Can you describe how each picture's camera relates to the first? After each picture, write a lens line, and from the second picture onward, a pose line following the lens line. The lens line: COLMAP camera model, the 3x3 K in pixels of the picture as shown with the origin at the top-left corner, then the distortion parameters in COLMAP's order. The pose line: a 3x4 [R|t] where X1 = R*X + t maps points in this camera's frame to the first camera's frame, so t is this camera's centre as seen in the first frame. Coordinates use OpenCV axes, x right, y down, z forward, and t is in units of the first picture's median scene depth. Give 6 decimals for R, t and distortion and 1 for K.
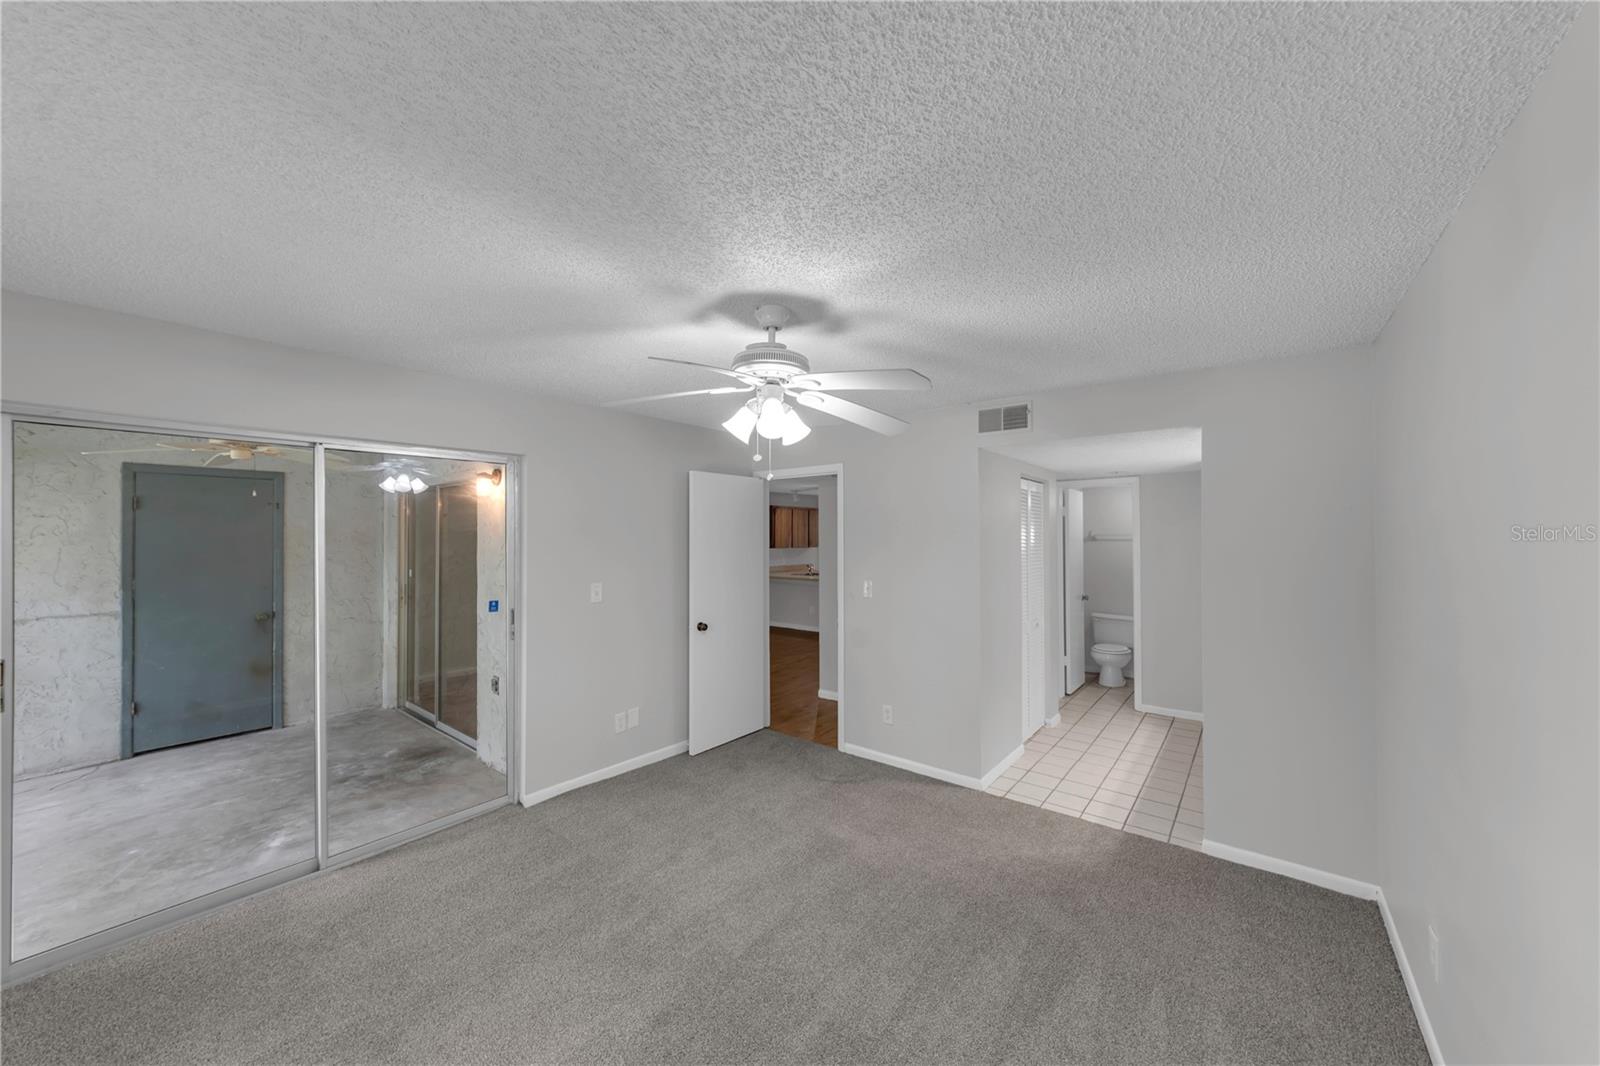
lens RADIAL K [[587.4, 0, 791.9], [0, 587.4, 533.7], [0, 0, 1]] dist [0.000658, 0.000095]
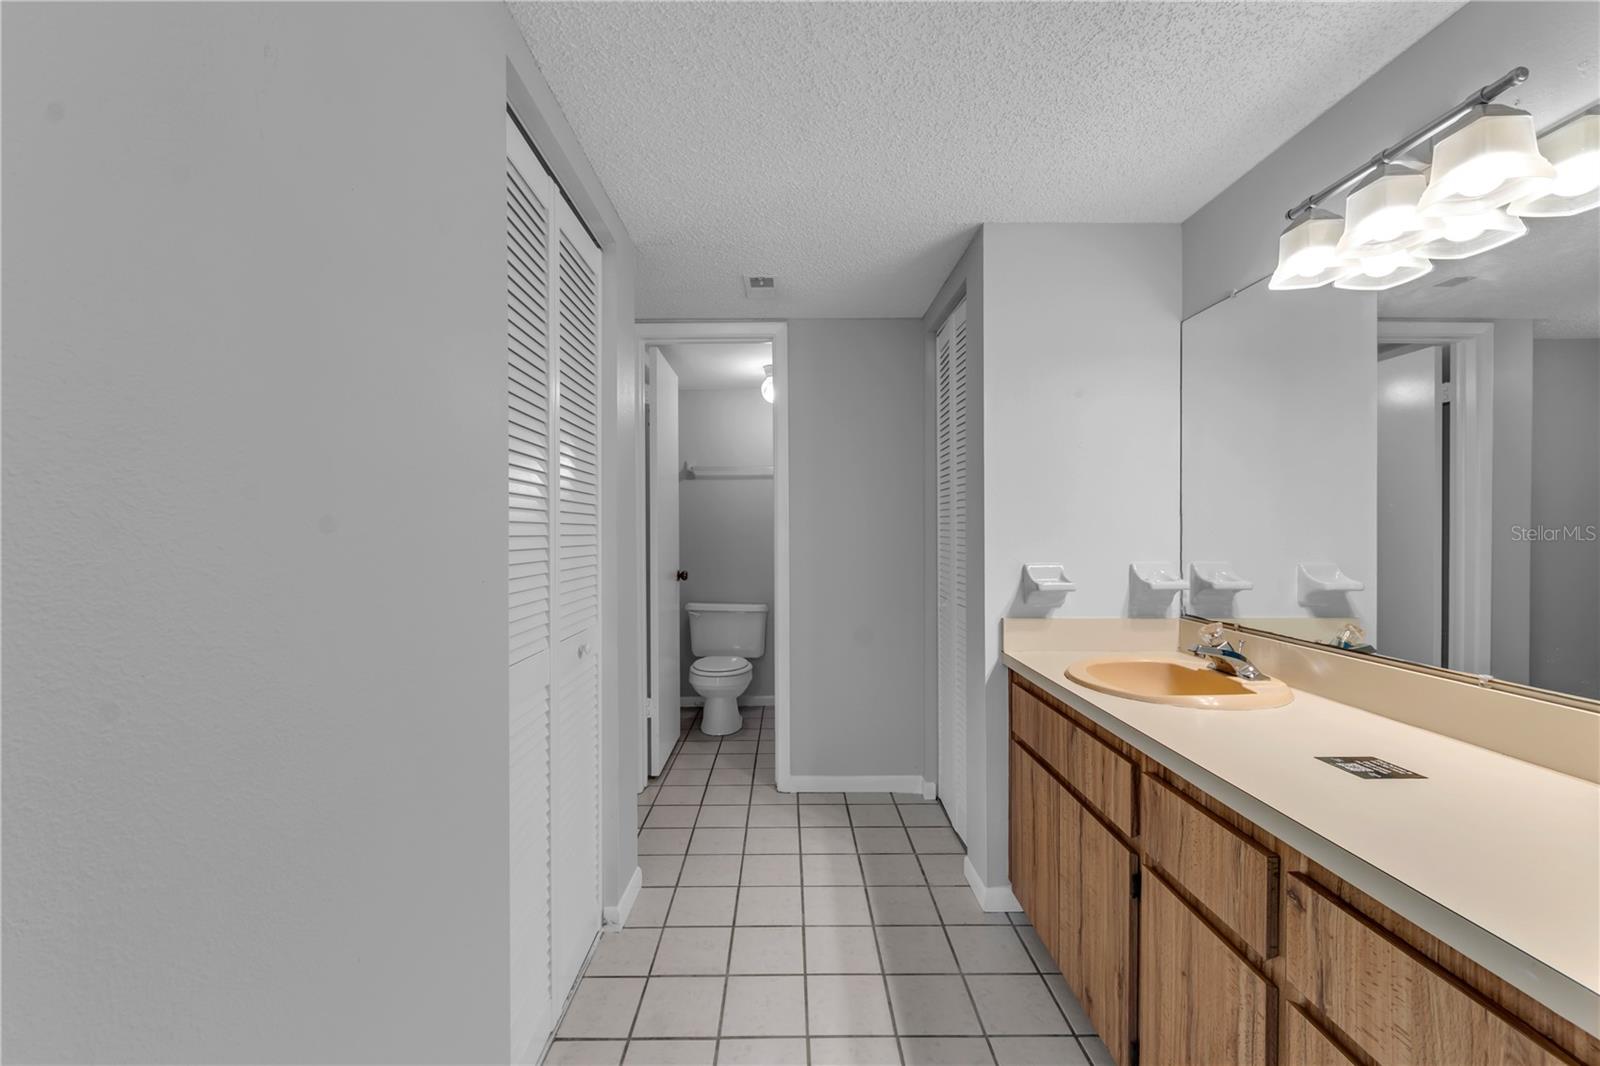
lens RADIAL K [[594.7, 0, 785.1], [0, 594.7, 532.1], [0, 0, 1]] dist [-0.000296, -0.006714]
pose [[0.773222, 0.001919, 0.634132, 0.238820], [-0.004345, 0.999988, 0.002272, 0.069811], [-0.634120, -0.004512, 0.773221, 0.542720]]
